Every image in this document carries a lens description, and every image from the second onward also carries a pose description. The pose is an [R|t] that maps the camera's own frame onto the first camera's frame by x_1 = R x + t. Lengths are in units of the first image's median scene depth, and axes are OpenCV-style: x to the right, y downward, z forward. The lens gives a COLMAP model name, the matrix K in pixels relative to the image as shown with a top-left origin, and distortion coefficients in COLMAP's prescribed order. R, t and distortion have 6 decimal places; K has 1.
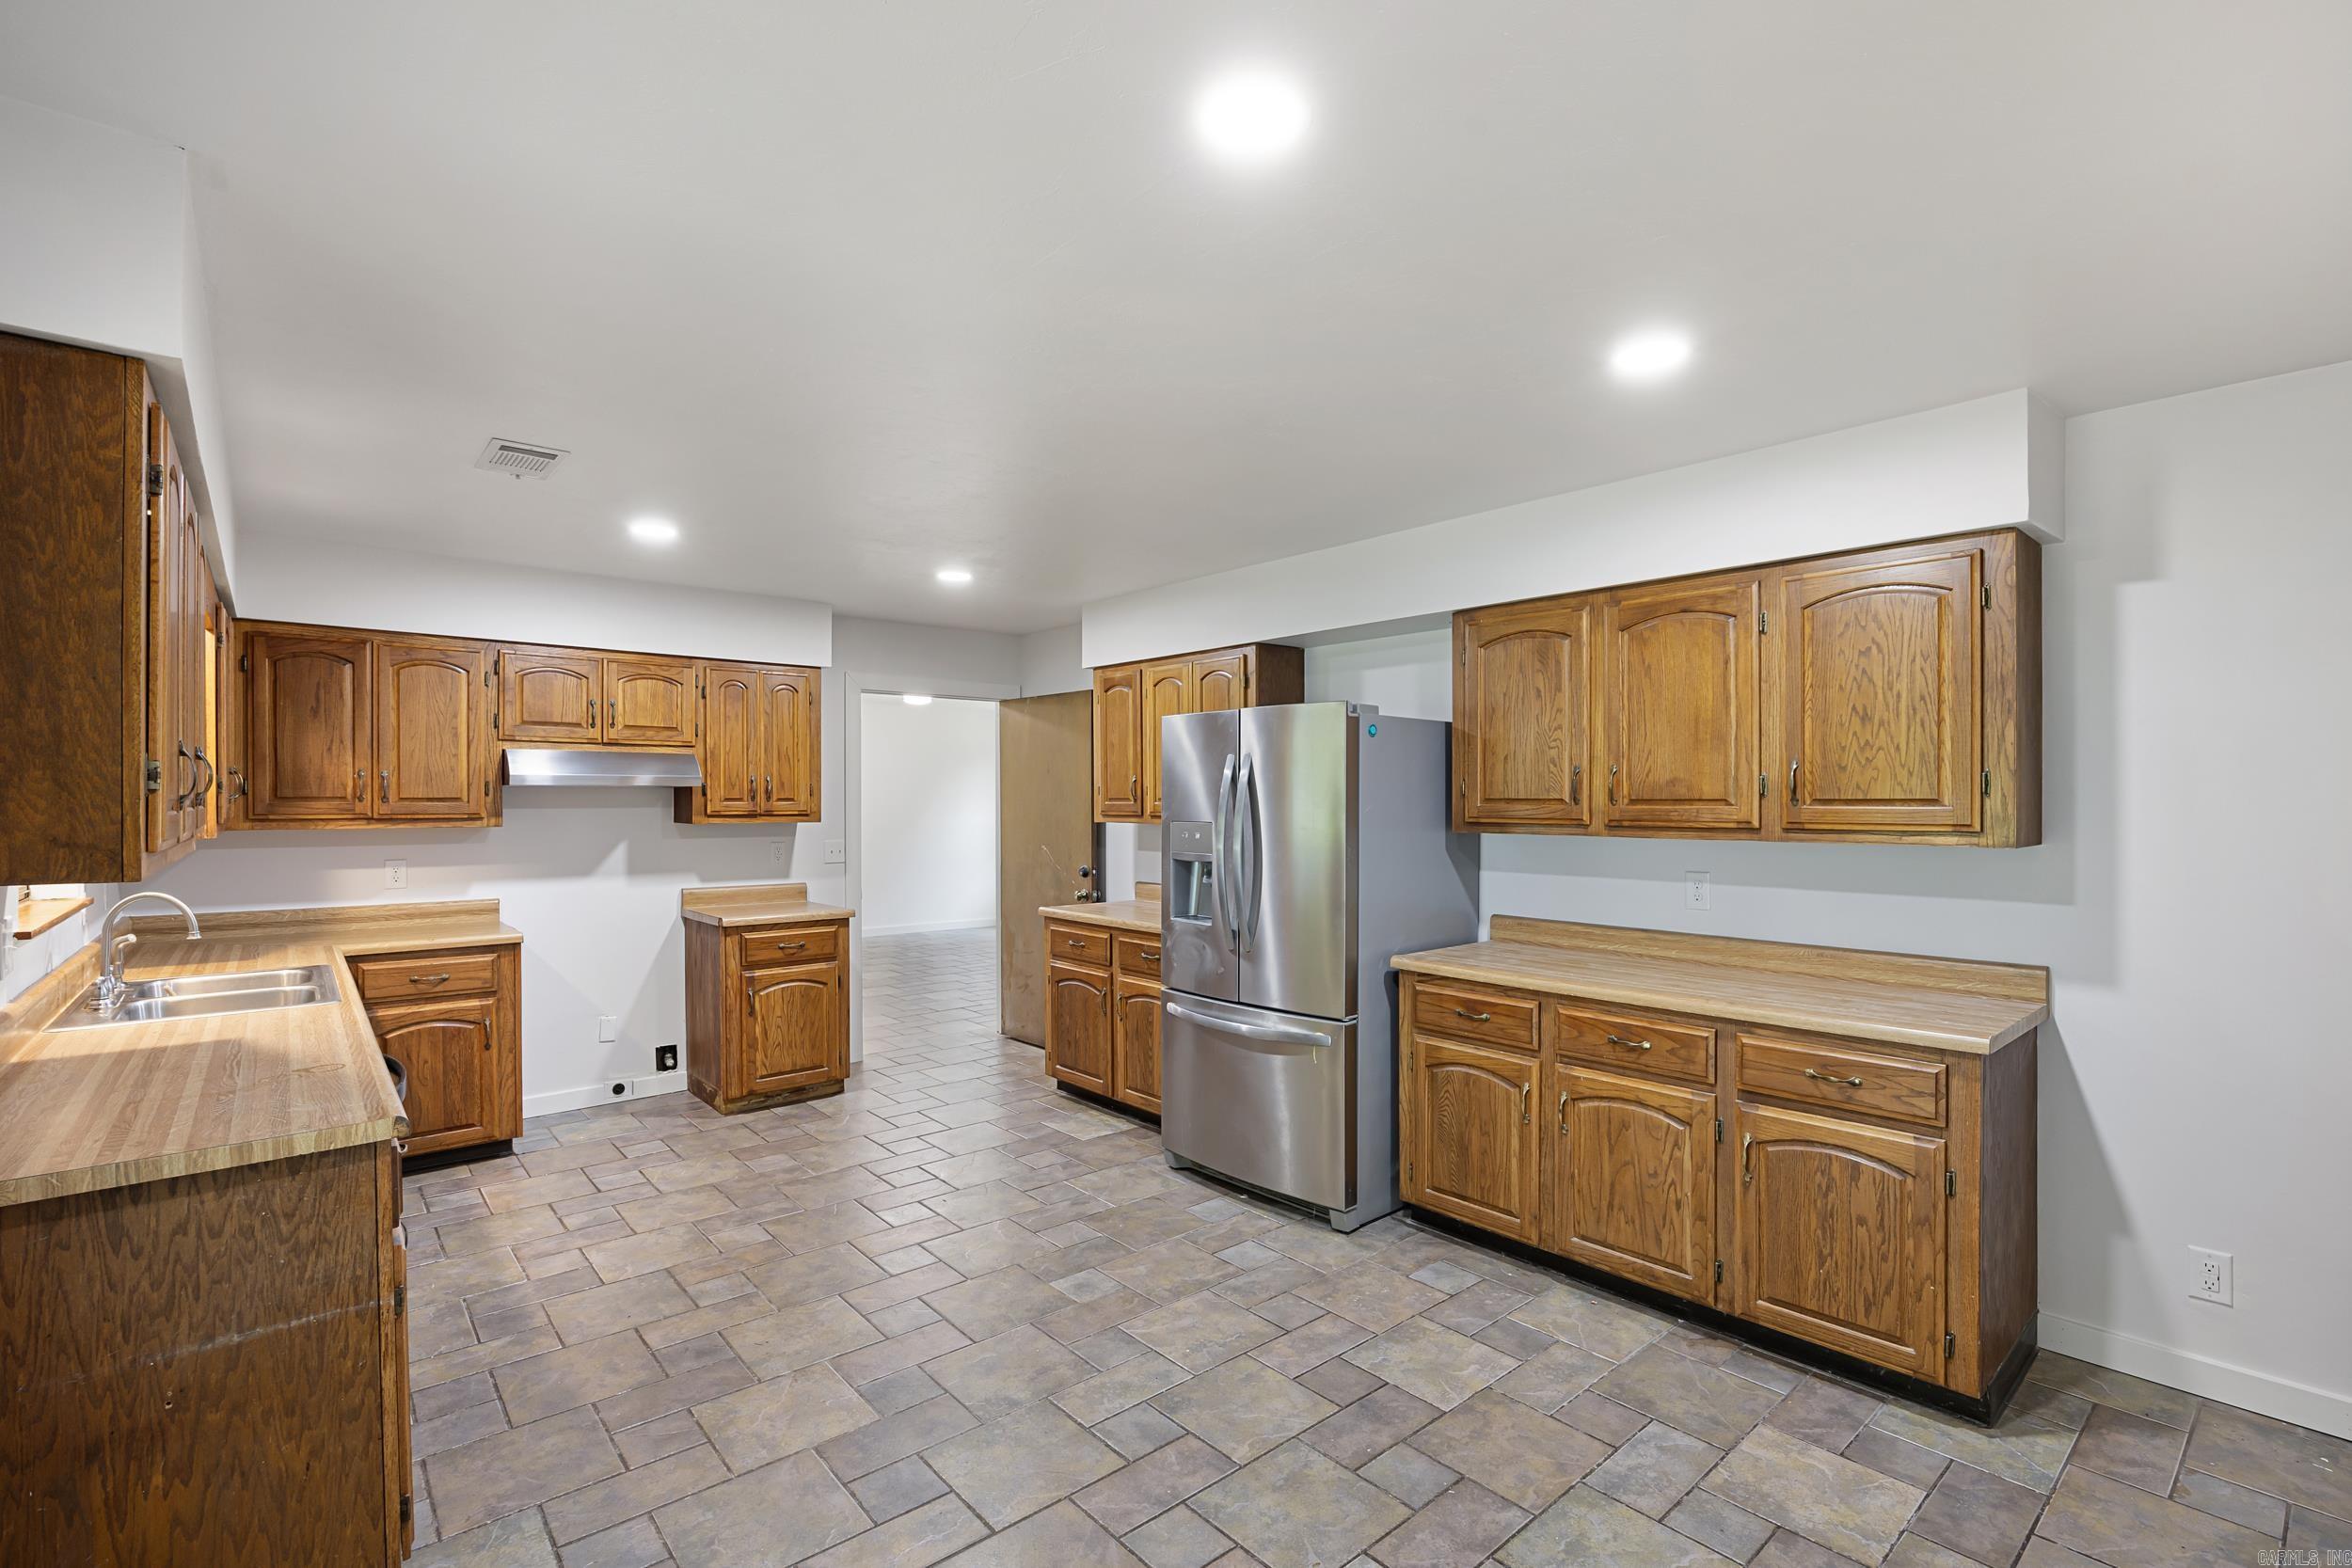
lens RADIAL K [[1059.5, 0, 1196.6], [0, 1059.5, 797.0], [0, 0, 1]] dist [-0.015675, 0.000302]
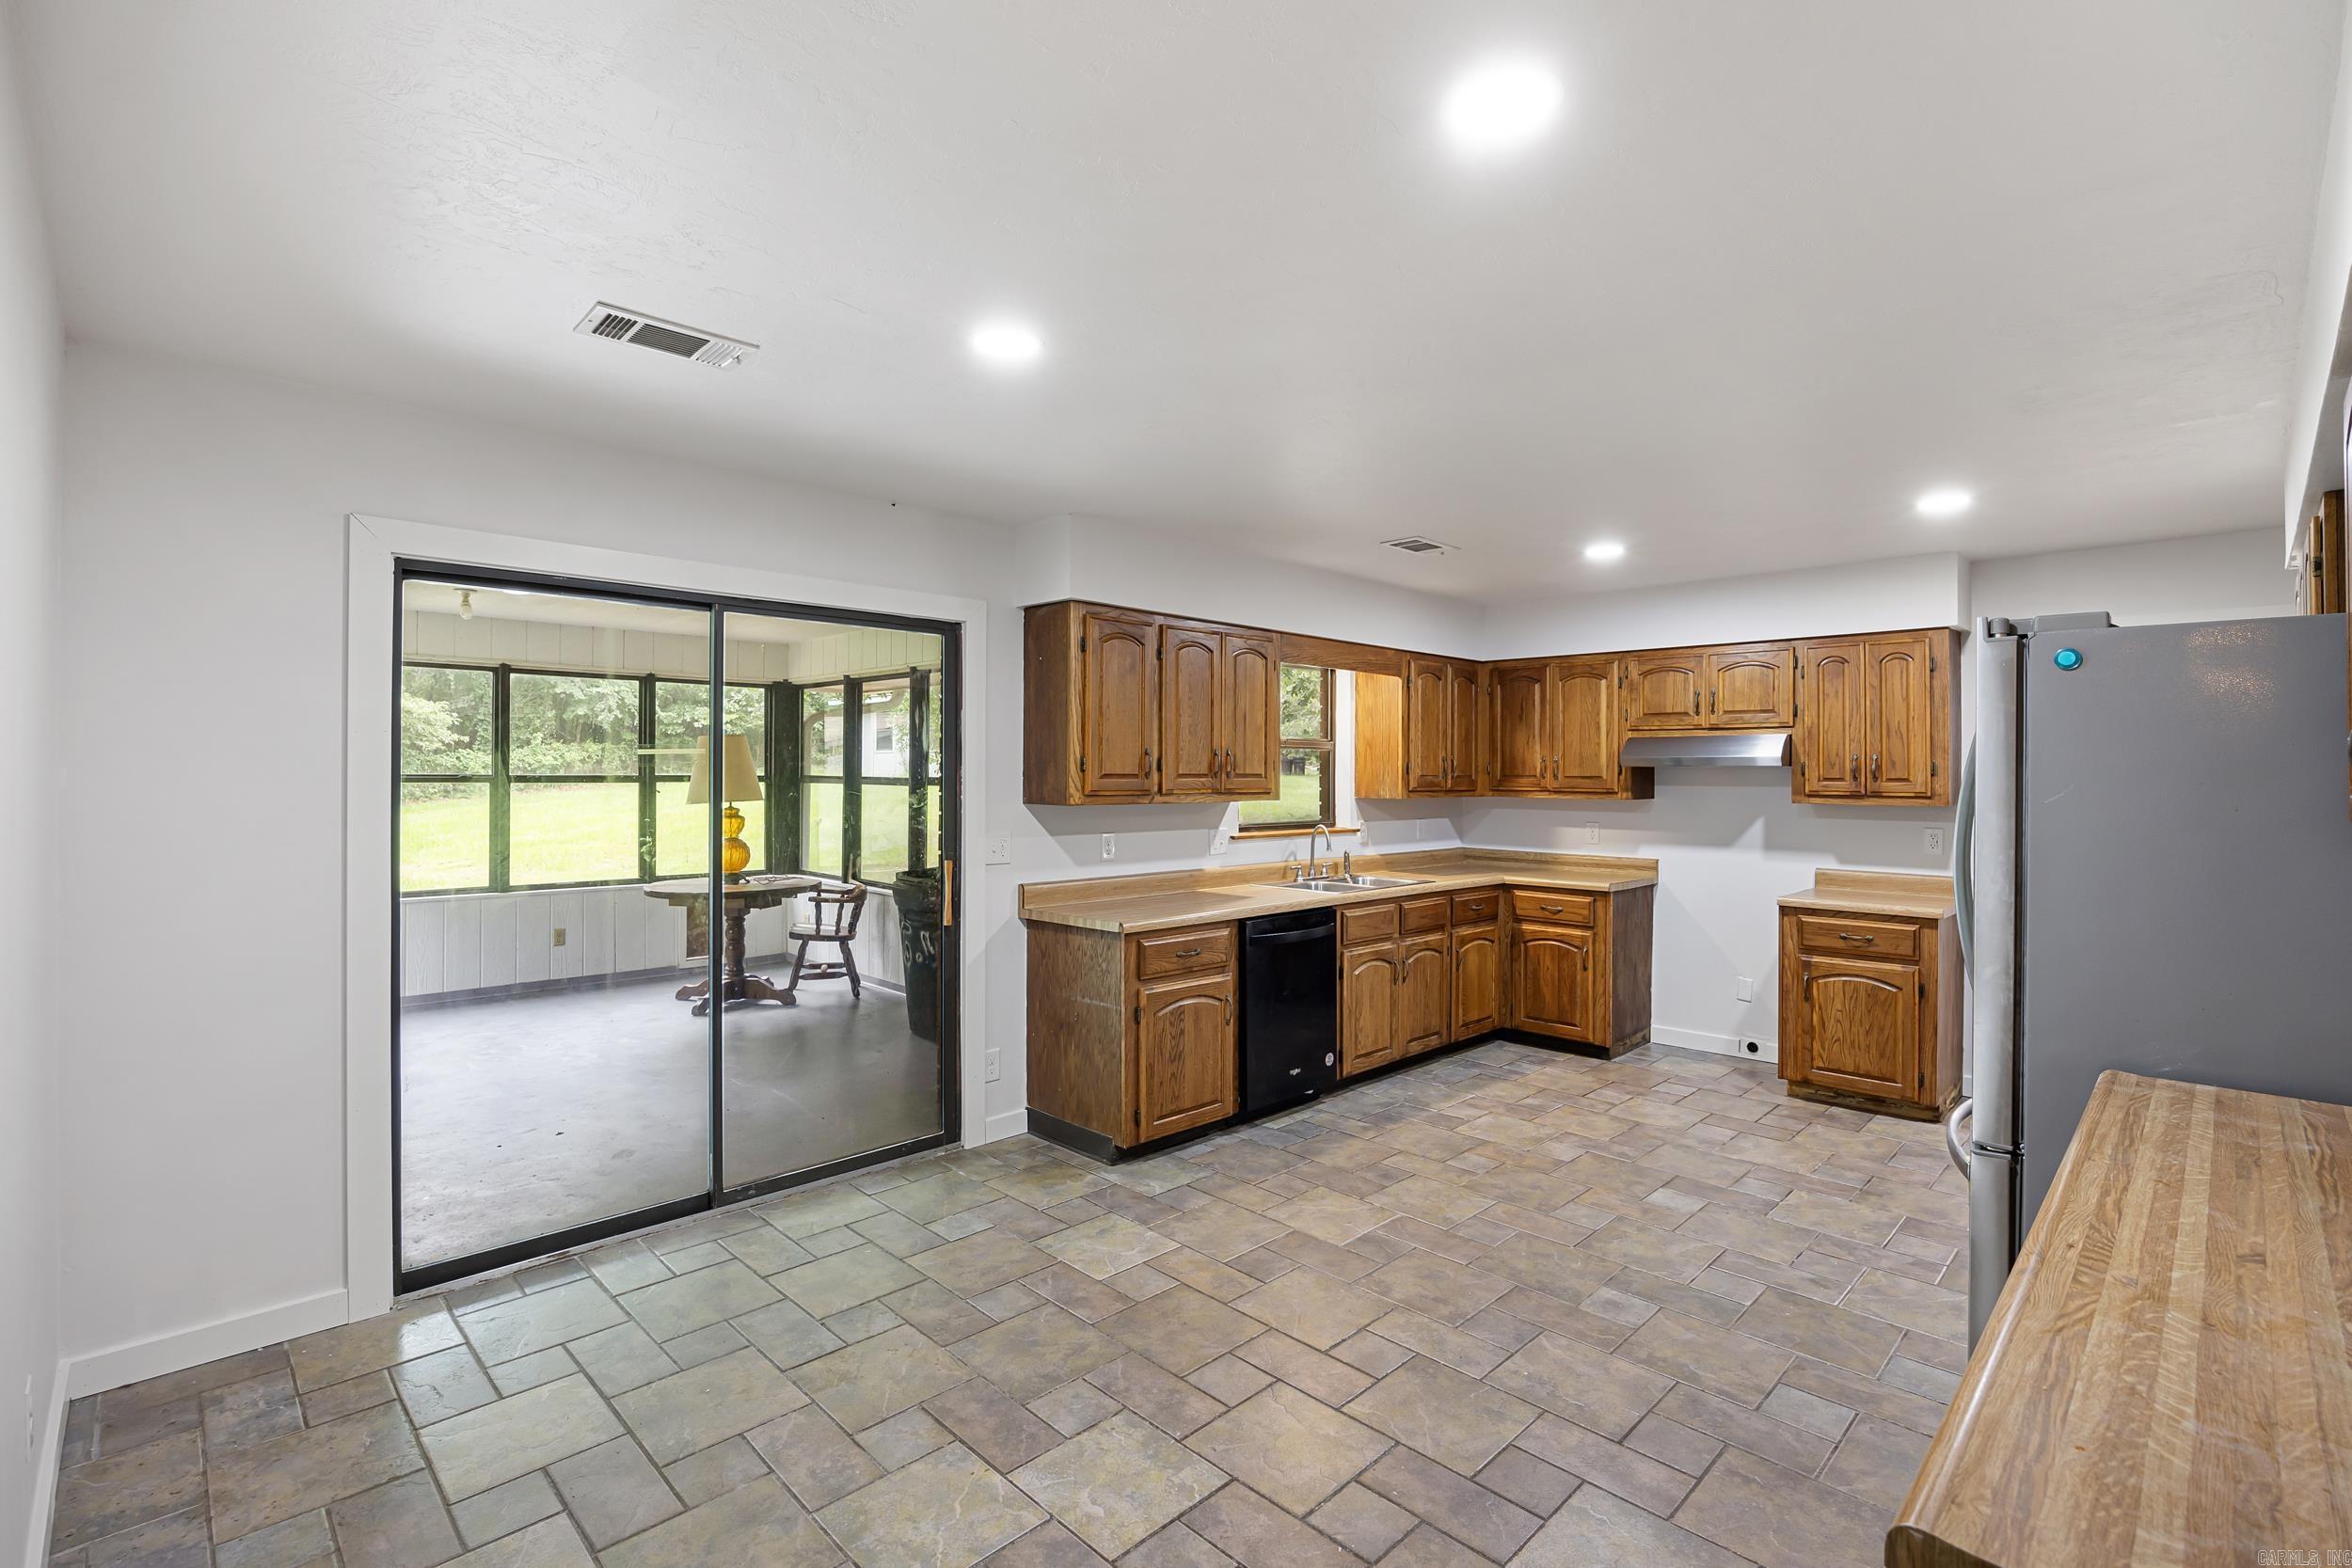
lens RADIAL K [[1056.2, 0, 1179.6], [0, 1056.2, 758.5], [0, 0, 1]] dist [-0.013584, 0.000584]
pose [[0.055101, -0.015394, -0.998362, 0.717850], [-0.004556, 0.999867, -0.015669, 0.001879], [0.998470, 0.005412, 0.055023, 0.513125]]
